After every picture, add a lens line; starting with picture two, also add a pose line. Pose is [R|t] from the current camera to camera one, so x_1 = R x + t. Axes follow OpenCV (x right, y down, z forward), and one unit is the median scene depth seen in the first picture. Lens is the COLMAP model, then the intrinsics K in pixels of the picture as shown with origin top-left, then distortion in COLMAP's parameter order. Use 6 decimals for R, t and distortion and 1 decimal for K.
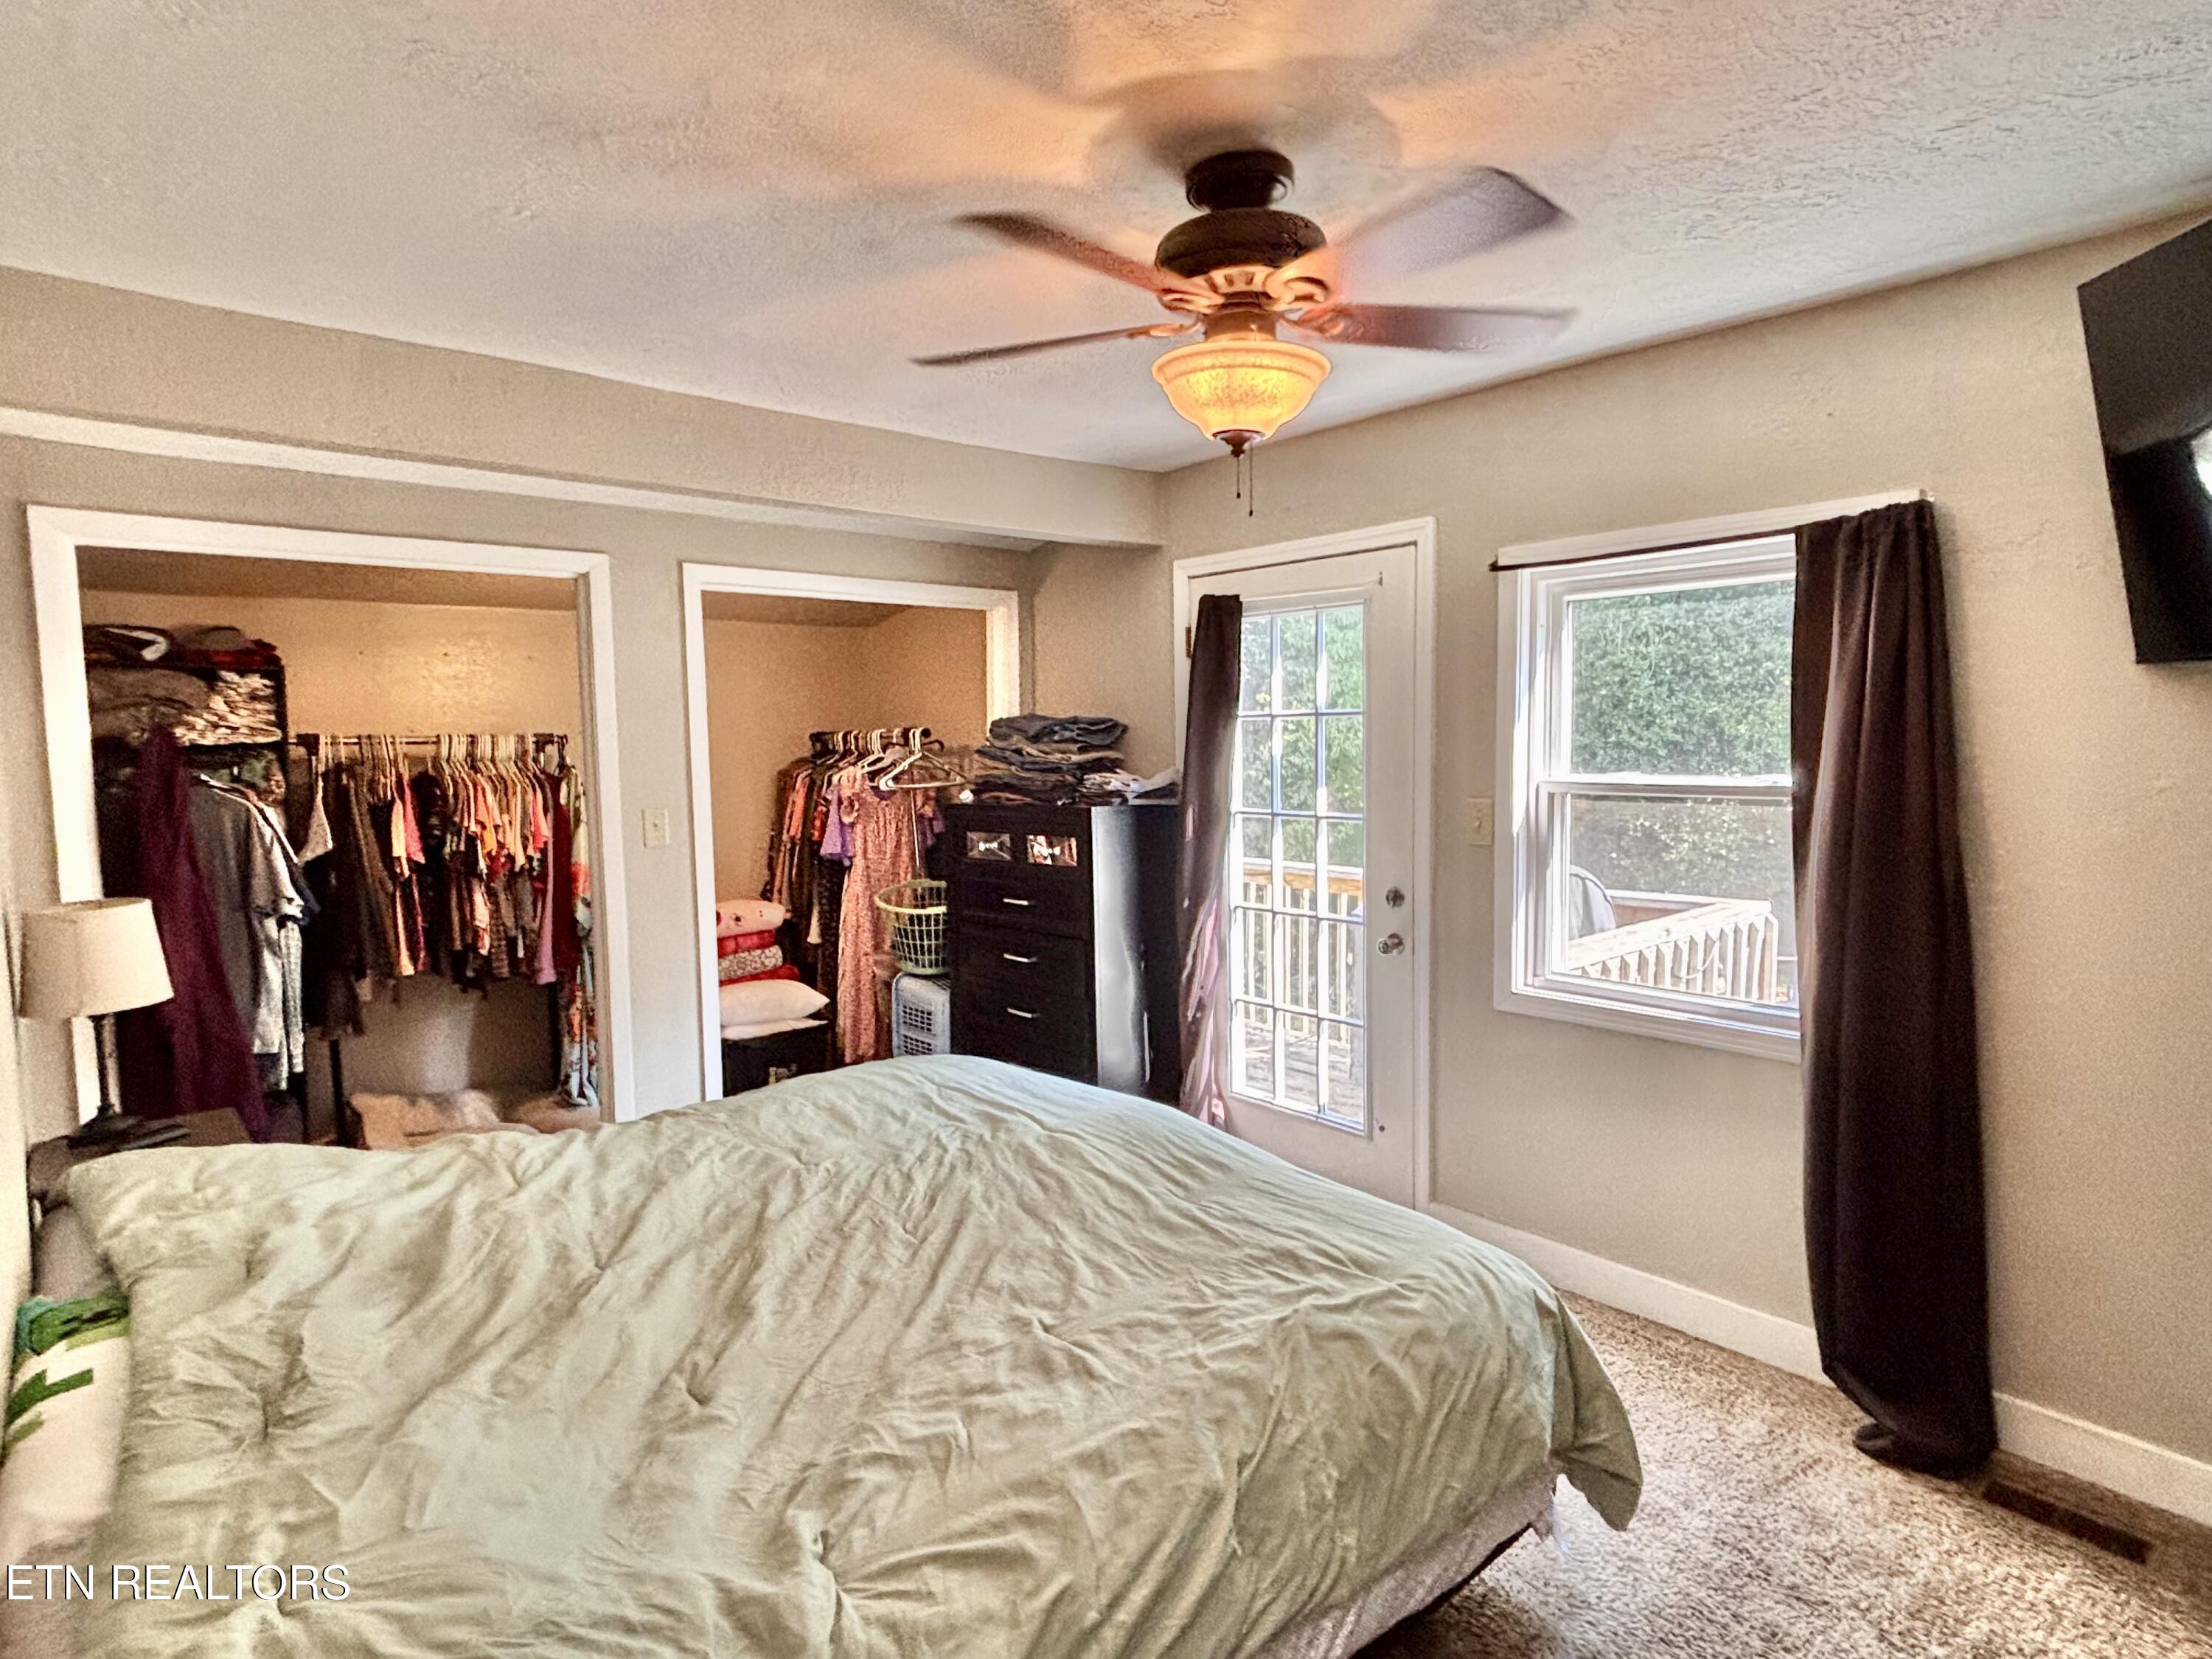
lens RADIAL K [[1222.4, 0, 1106.0], [0, 1222.4, 829.5], [0, 0, 1]] dist [0.025749, -0.028110]
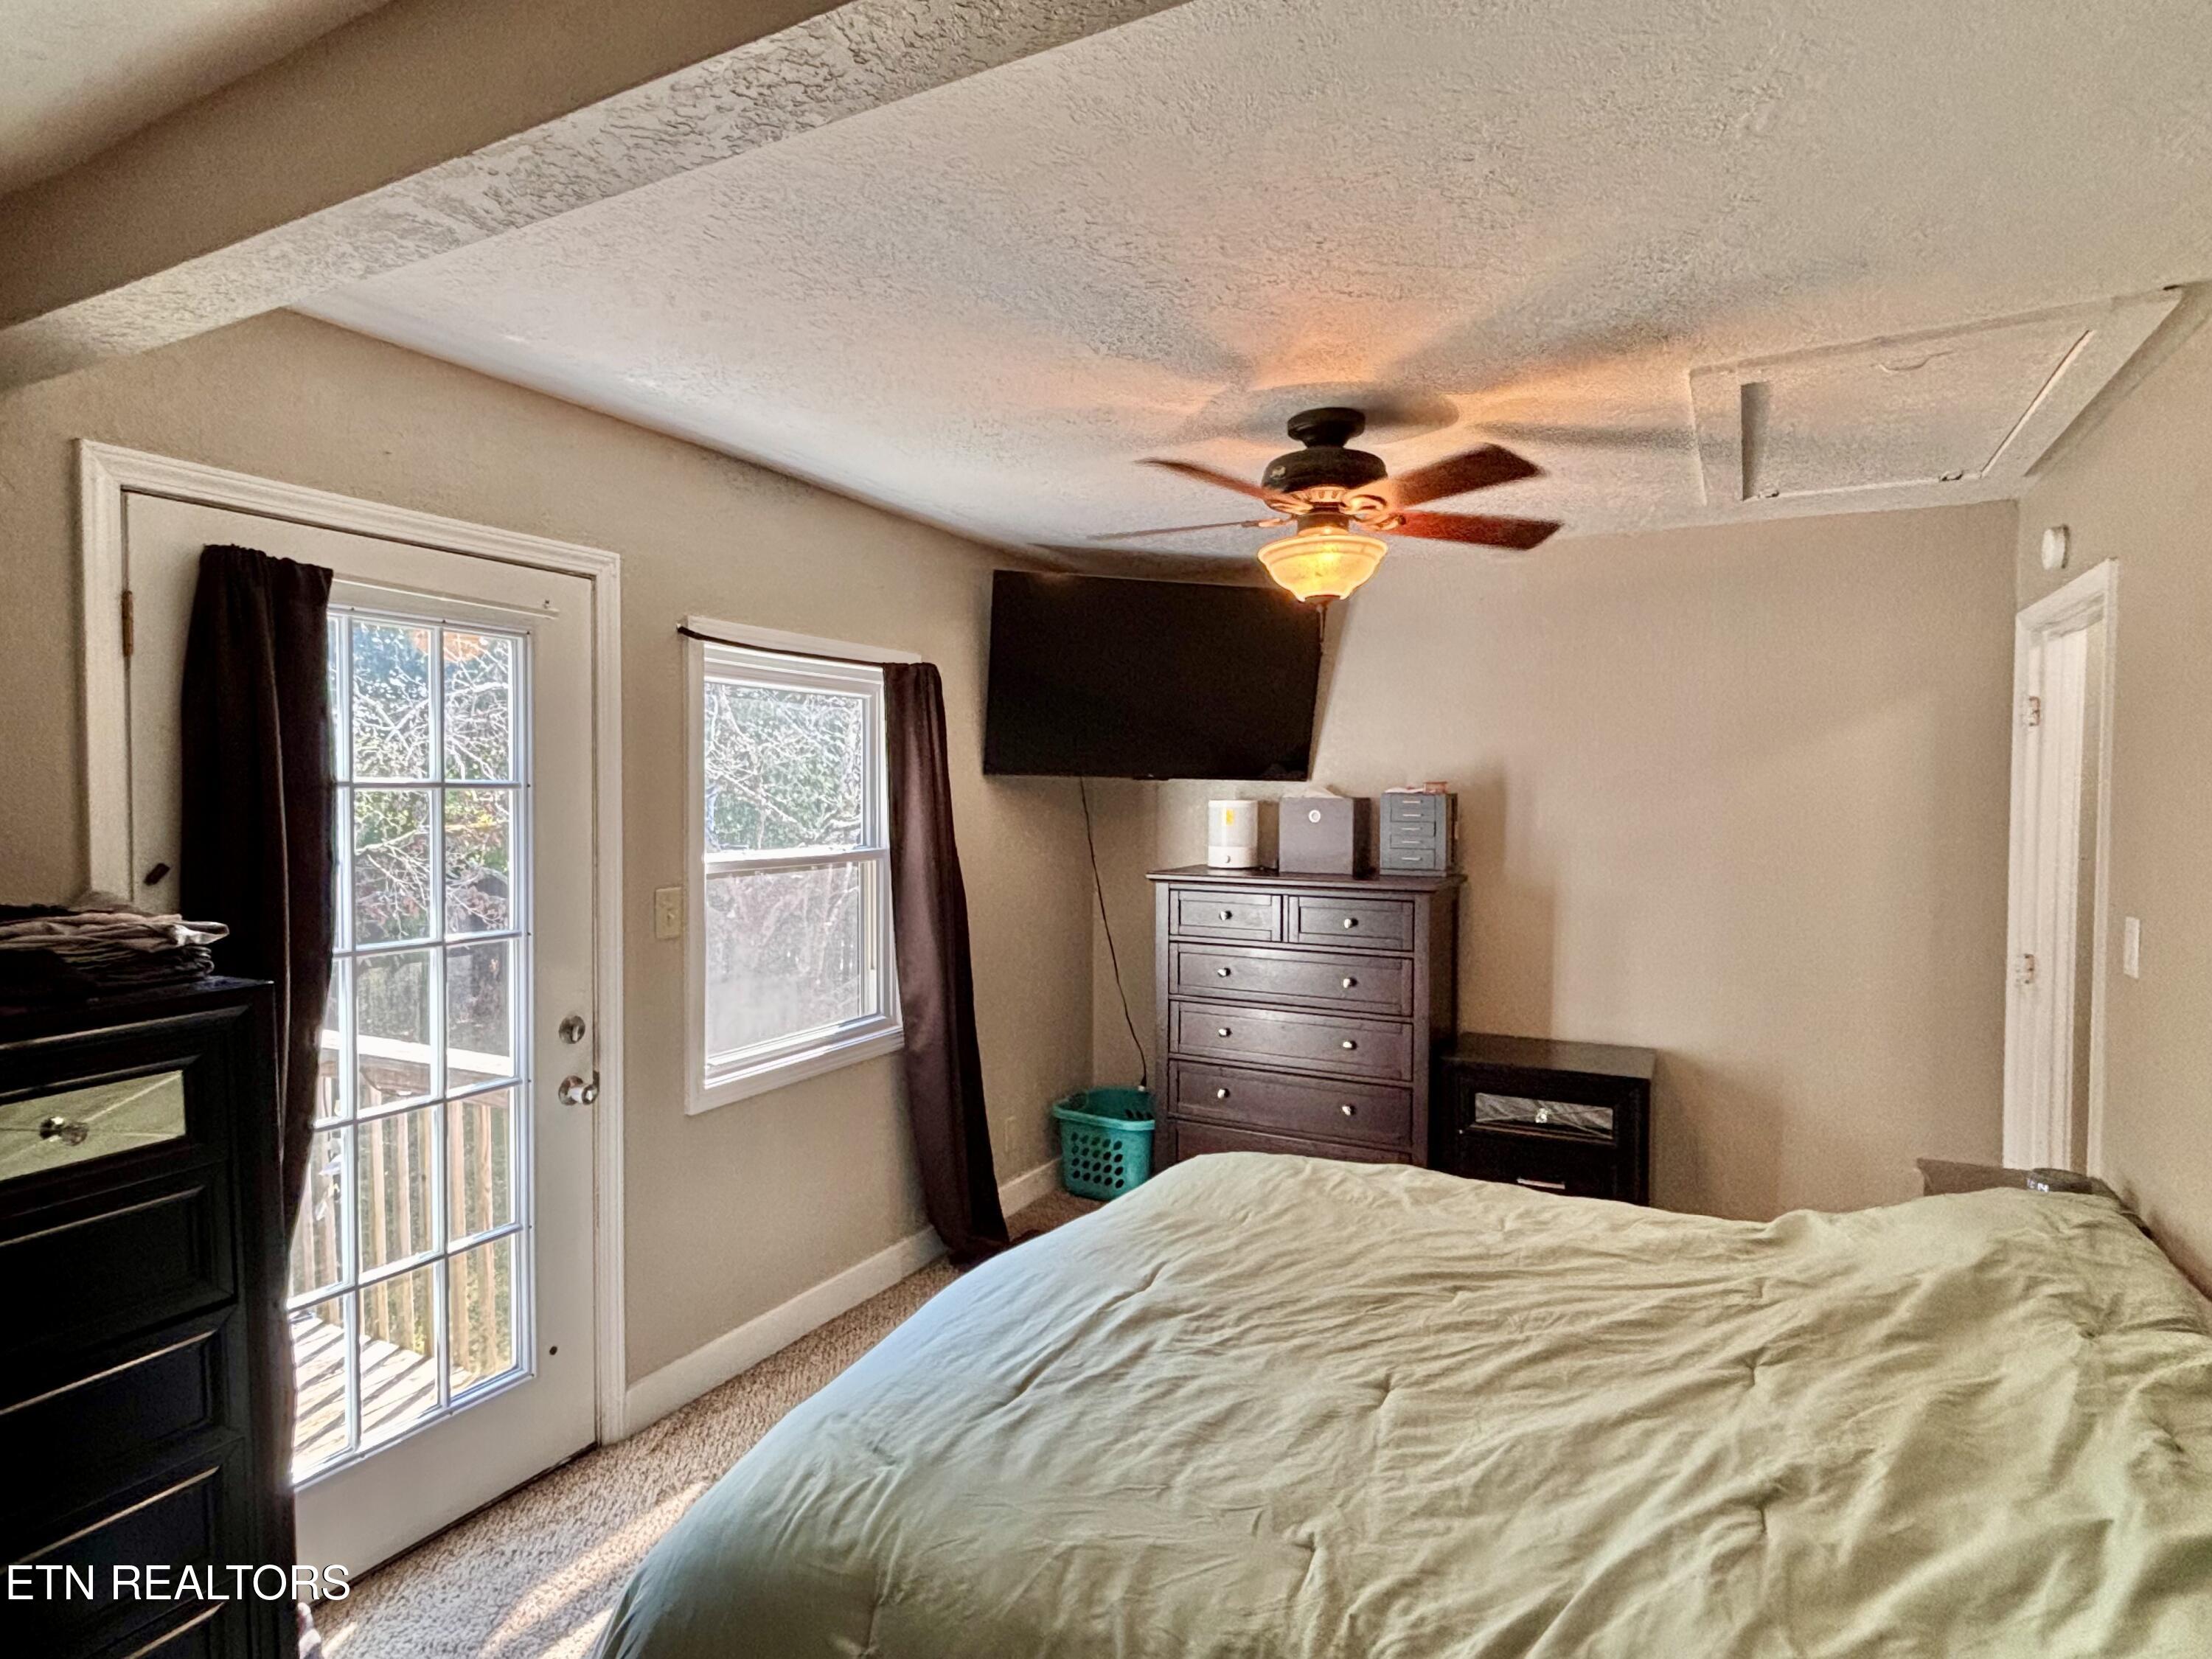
lens RADIAL K [[1222.4, 0, 1106.0], [0, 1222.4, 829.5], [0, 0, 1]] dist [0.025749, -0.028110]
pose [[-0.390215, -0.013330, 0.920627, -0.787966], [0.076855, 0.995934, 0.046996, -0.104109], [-0.917511, 0.089094, -0.387604, 1.299361]]
